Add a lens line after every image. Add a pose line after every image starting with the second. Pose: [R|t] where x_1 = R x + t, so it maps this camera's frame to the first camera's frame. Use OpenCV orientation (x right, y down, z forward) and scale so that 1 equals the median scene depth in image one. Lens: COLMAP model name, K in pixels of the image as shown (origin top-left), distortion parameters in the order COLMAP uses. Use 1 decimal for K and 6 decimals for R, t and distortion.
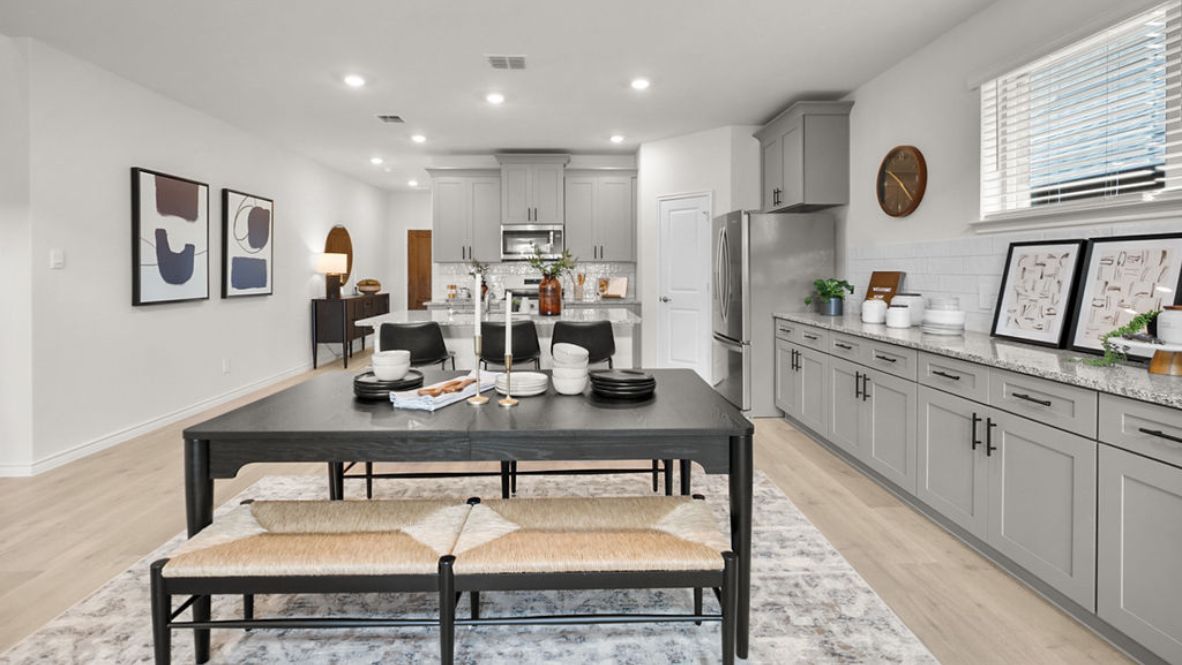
lens RADIAL K [[536.3, 0, 585.4], [0, 536.3, 273.2], [0, 0, 1]] dist [-0.002500, 0.000239]
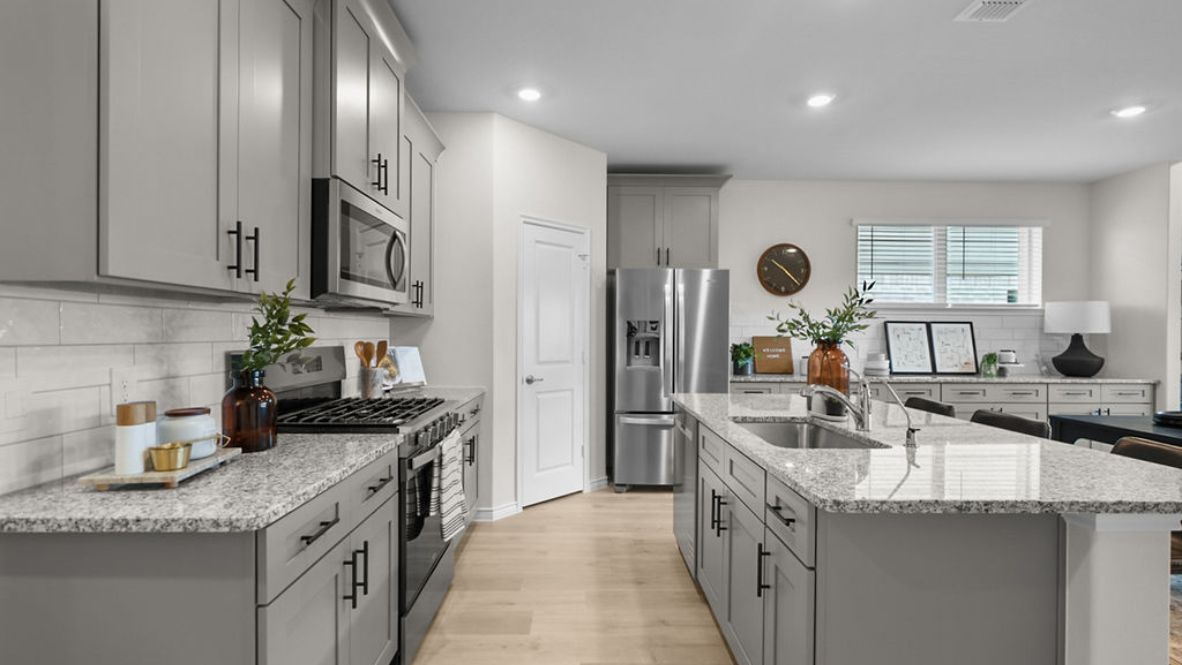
lens RADIAL K [[537.6, 0, 587.0], [0, 537.6, 336.7], [0, 0, 1]] dist [-0.003290, 0.000103]
pose [[0.019370, -0.005079, 0.999799, -0.696541], [-0.001438, 0.999986, 0.005108, -0.007768], [-0.999811, -0.001536, 0.019363, 1.316884]]
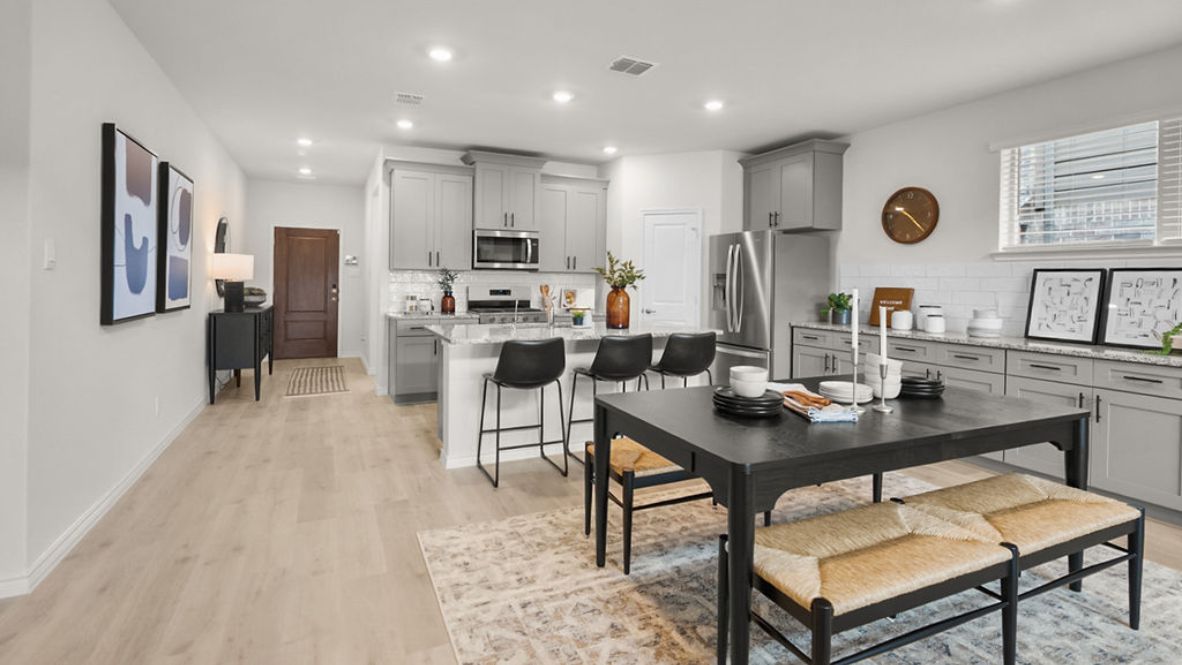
lens RADIAL K [[556.4, 0, 587.4], [0, 556.4, 281.2], [0, 0, 1]] dist [-0.000543, 0.000023]
pose [[0.918155, 0.015367, 0.395924, -0.544391], [-0.014405, 0.999882, -0.005402, -0.000880], [-0.395961, -0.000743, 0.918267, 0.097899]]
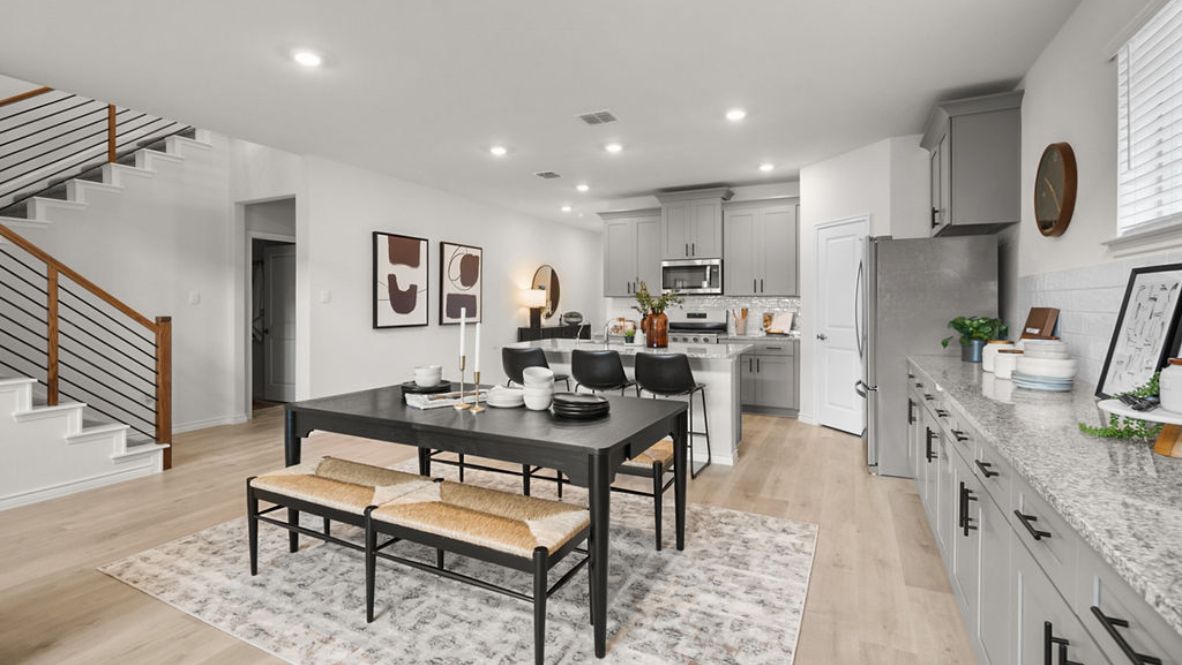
lens RADIAL K [[536.2, 0, 585.2], [0, 536.2, 310.3], [0, 0, 1]] dist [-0.002119, -0.000076]
pose [[0.881334, 0.008247, -0.472422, 0.321173], [-0.005330, 0.999958, 0.007513, -0.001574], [0.472464, -0.004103, 0.881340, 0.006042]]
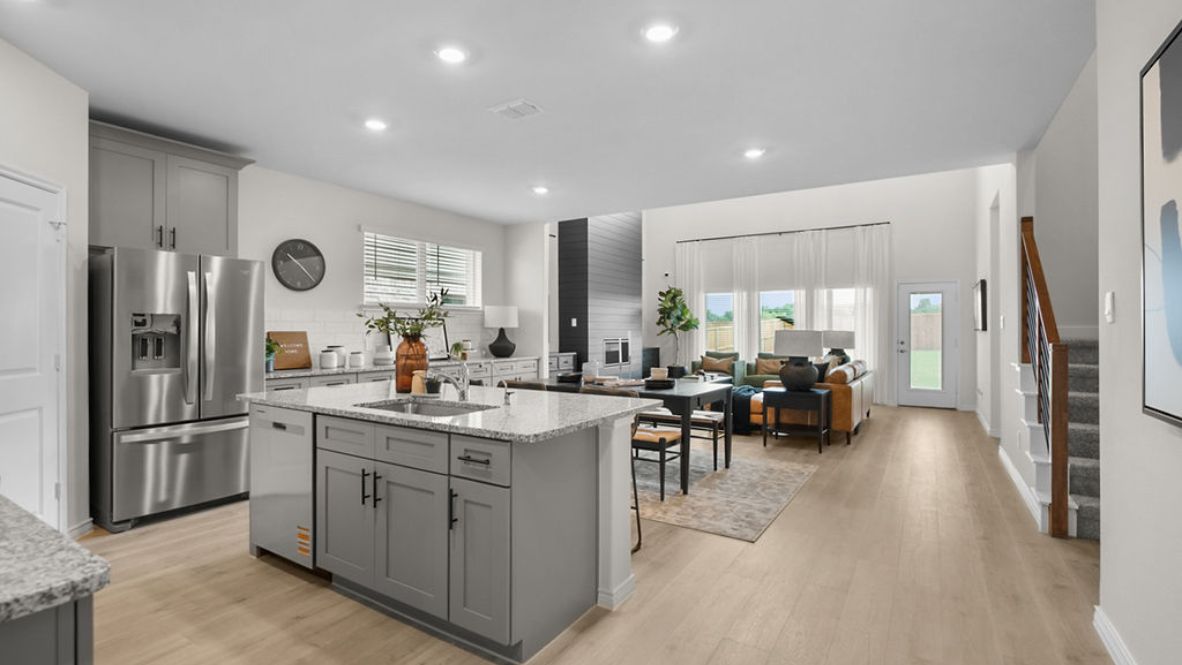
lens RADIAL K [[540.7, 0, 584.9], [0, 540.7, 327.5], [0, 0, 1]] dist [-0.003026, -0.000186]
pose [[-0.823577, 0.001843, 0.567201, -0.703776], [0.001997, 0.999998, -0.000350, -0.009842], [-0.567201, 0.000844, -0.823579, 1.539577]]
